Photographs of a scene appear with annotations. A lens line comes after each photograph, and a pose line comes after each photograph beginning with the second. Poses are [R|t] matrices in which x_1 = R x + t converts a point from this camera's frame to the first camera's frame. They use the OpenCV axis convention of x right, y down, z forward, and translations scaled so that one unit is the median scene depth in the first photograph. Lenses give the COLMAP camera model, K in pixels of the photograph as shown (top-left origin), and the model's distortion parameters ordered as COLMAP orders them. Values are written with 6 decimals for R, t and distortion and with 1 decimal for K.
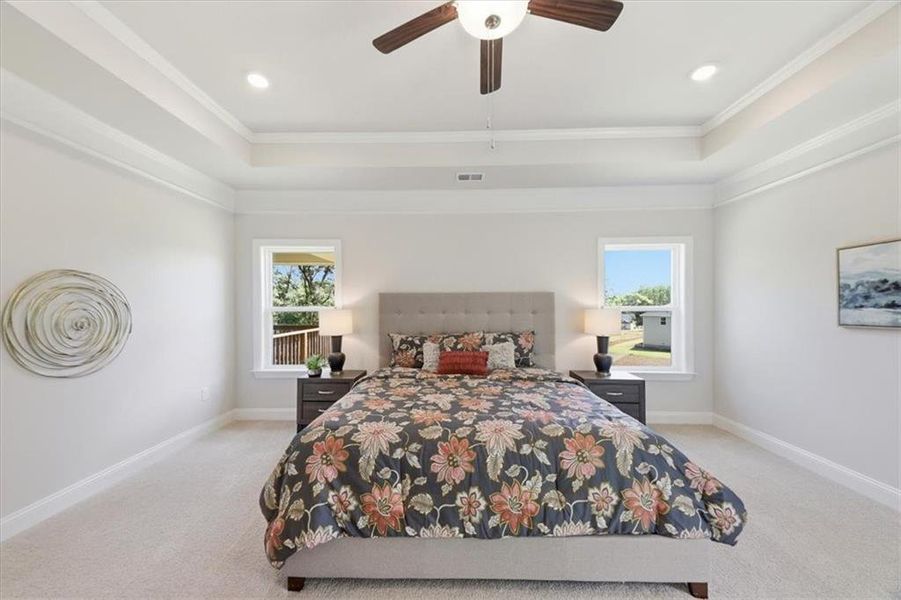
lens RADIAL K [[310.5, 0, 447.0], [0, 310.5, 303.9], [0, 0, 1]] dist [0.014305, -0.006652]
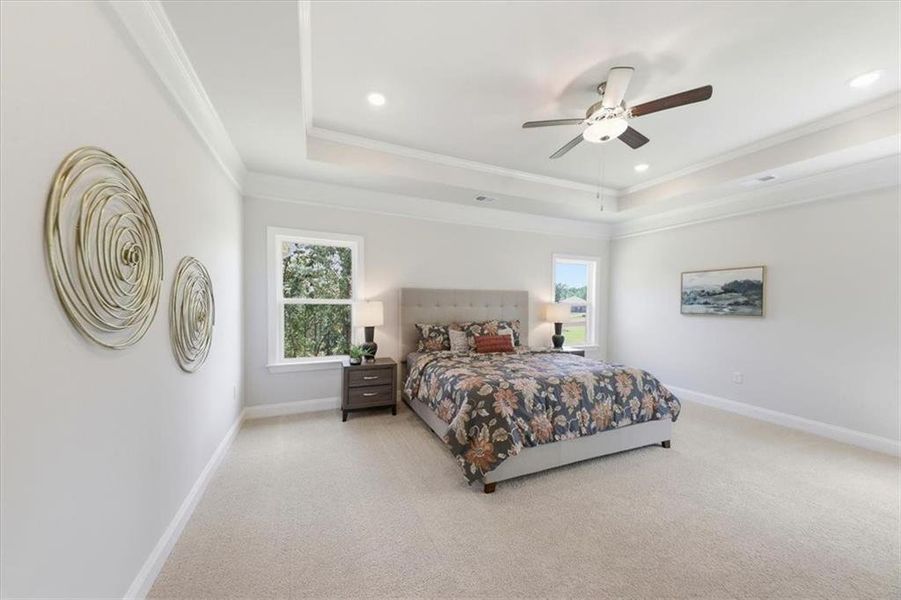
lens RADIAL K [[310.5, 0, 447.5], [0, 310.5, 304.6], [0, 0, 1]] dist [0.014305, -0.006652]
pose [[0.916311, 0.007014, 0.400406, -0.810777], [-0.015010, 0.999746, 0.016837, 0.003348], [-0.400186, -0.021438, 0.916183, -0.161733]]
